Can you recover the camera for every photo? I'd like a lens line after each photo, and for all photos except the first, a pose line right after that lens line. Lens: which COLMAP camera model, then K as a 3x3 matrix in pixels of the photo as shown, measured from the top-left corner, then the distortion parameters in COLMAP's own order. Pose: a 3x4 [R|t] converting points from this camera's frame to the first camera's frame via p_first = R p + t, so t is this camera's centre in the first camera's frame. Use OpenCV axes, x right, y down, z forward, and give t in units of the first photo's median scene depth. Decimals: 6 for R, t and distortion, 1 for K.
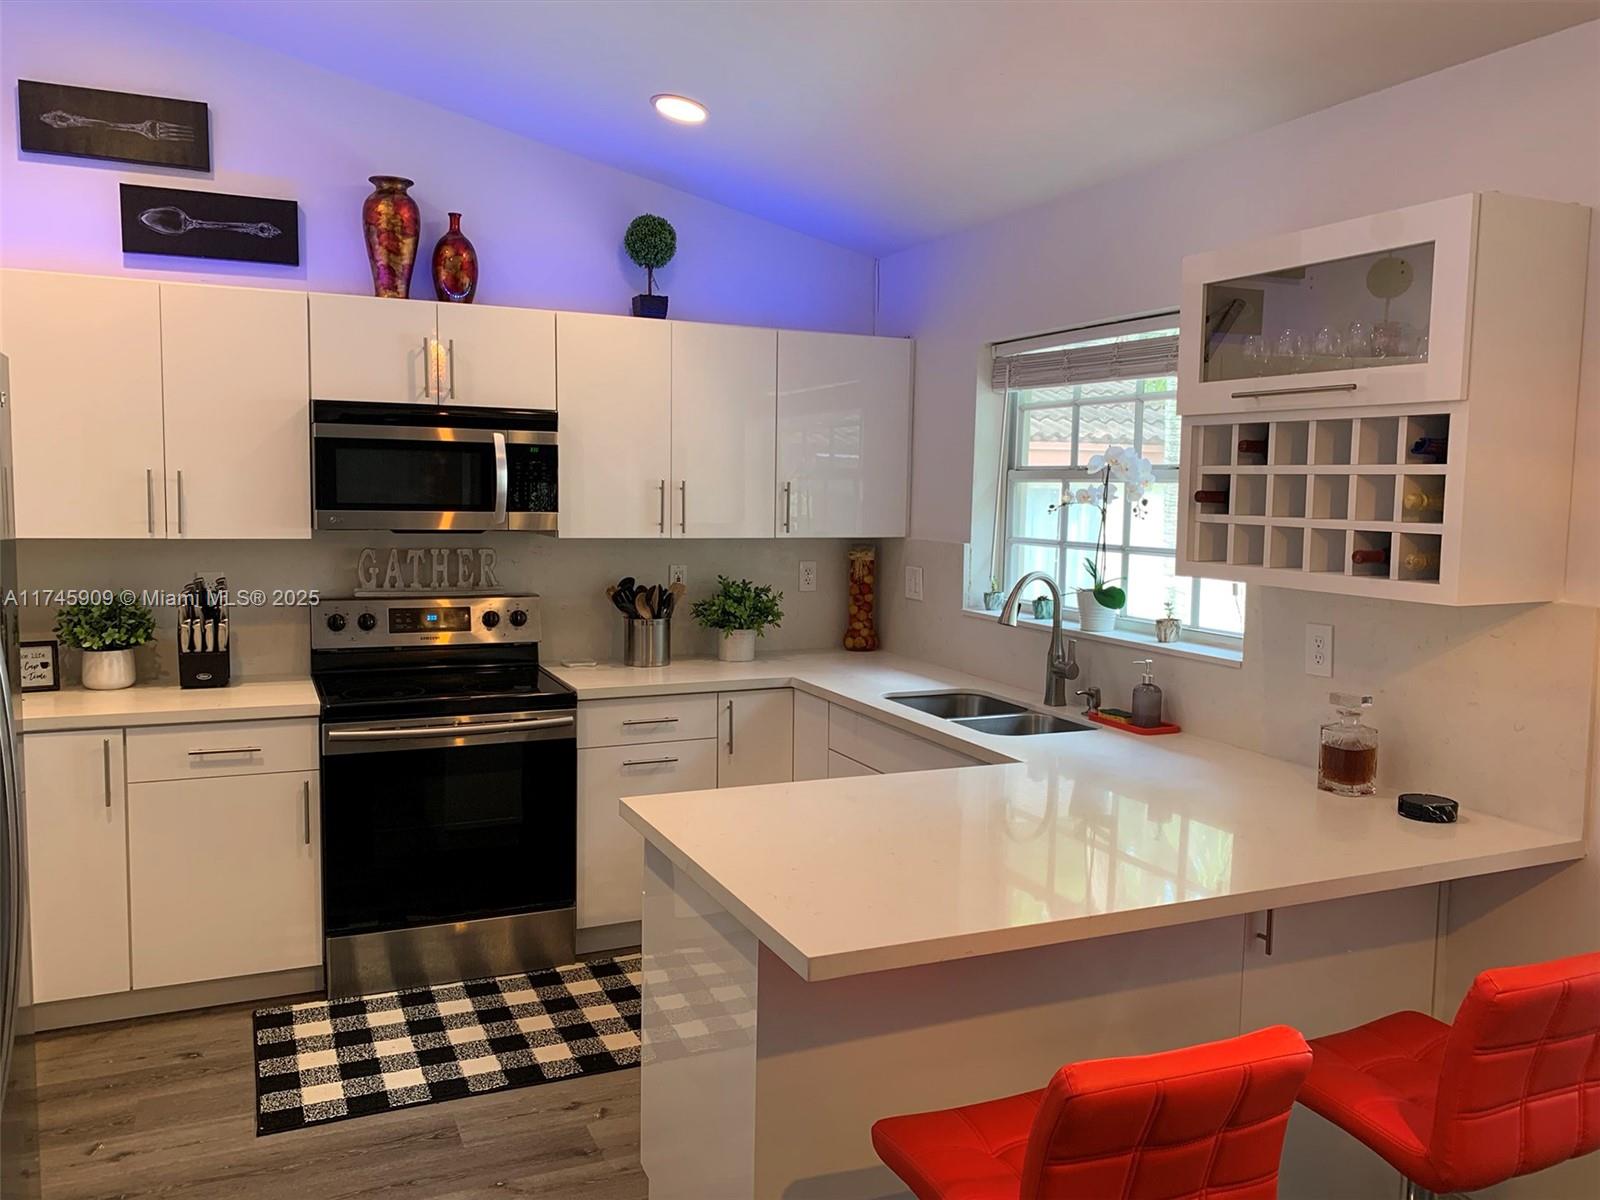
lens RADIAL K [[1221.7, 0, 788.9], [0, 1221.7, 599.8], [0, 0, 1]] dist [0.036780, -0.058724]
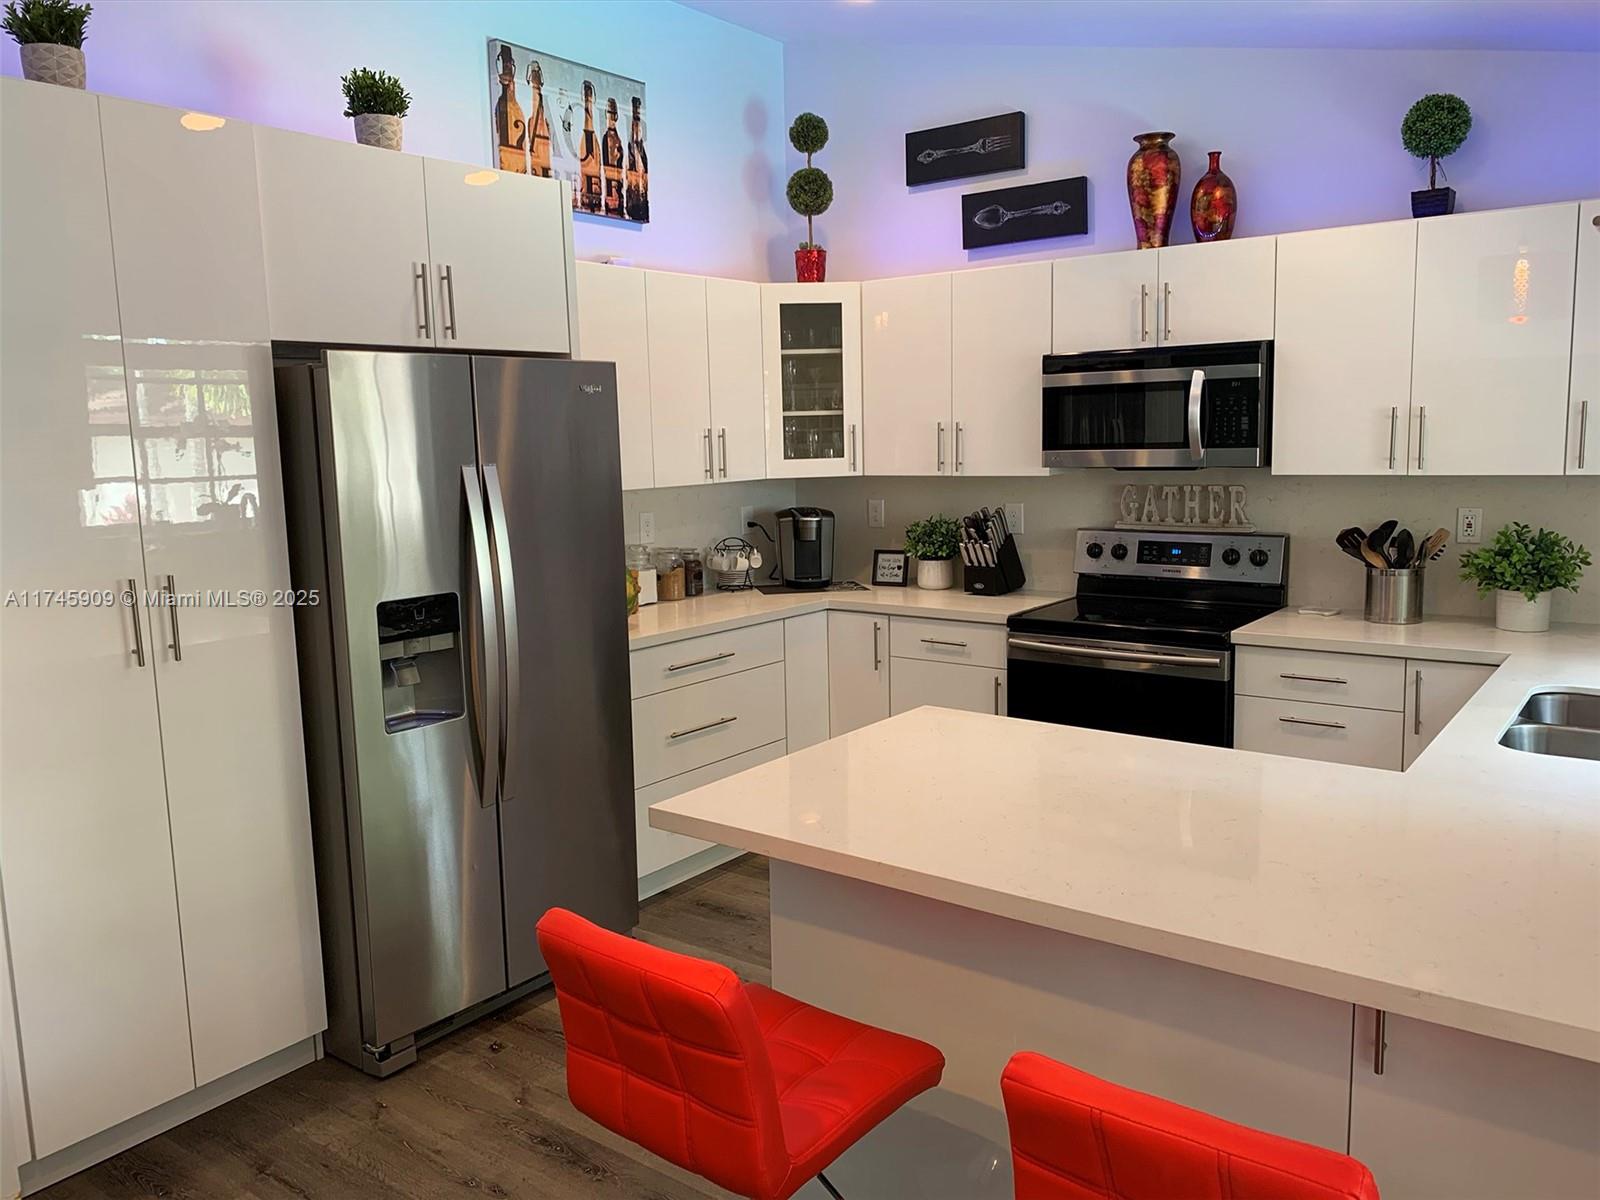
lens RADIAL K [[1221.7, 0, 788.9], [0, 1221.7, 599.8], [0, 0, 1]] dist [0.036780, -0.058724]
pose [[0.475354, 0.092442, -0.874924, 0.503393], [-0.048348, 0.995707, 0.078936, -0.011858], [0.878465, 0.004778, 0.477783, 0.225263]]
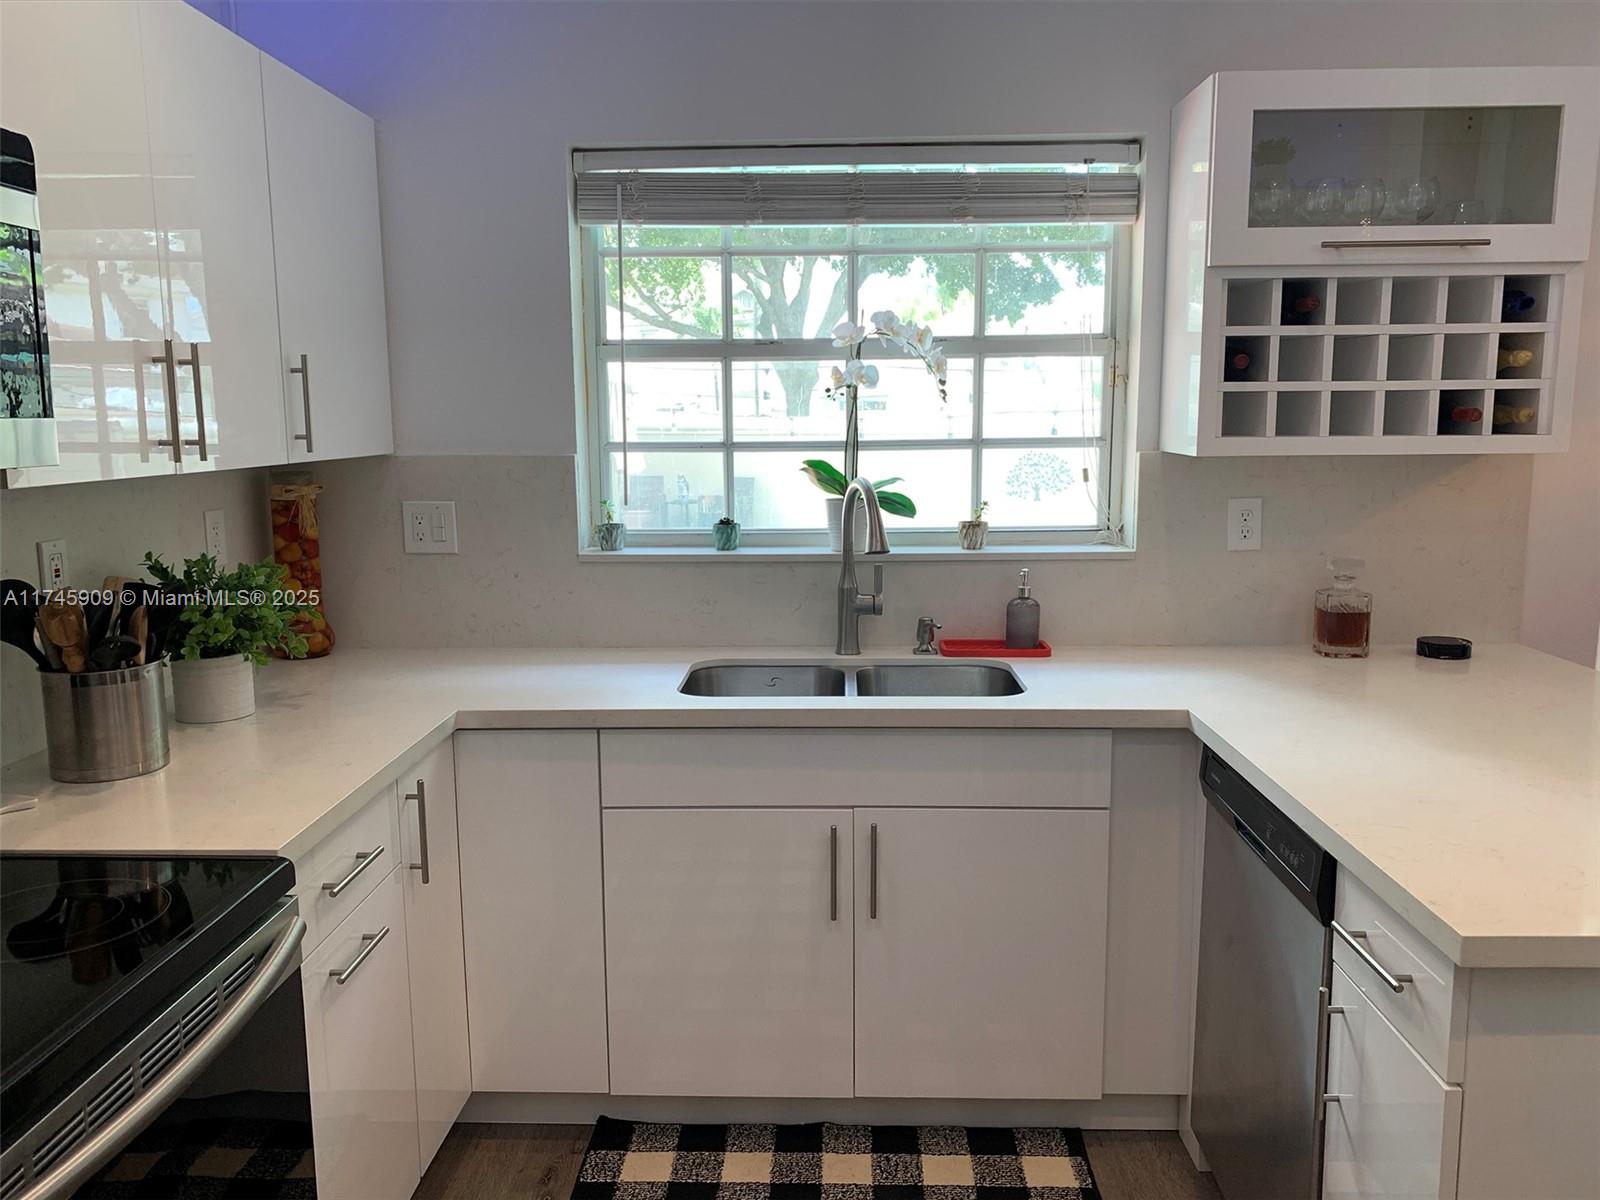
lens RADIAL K [[1213.7, 0, 800.0], [0, 1213.7, 600.0], [0, 0, 1]] dist [0.033598, -0.001728]
pose [[0.427351, -0.154899, 0.890717, -0.439287], [0.101219, 0.987217, 0.123117, -0.040480], [-0.898402, 0.037543, 0.437567, 0.662245]]
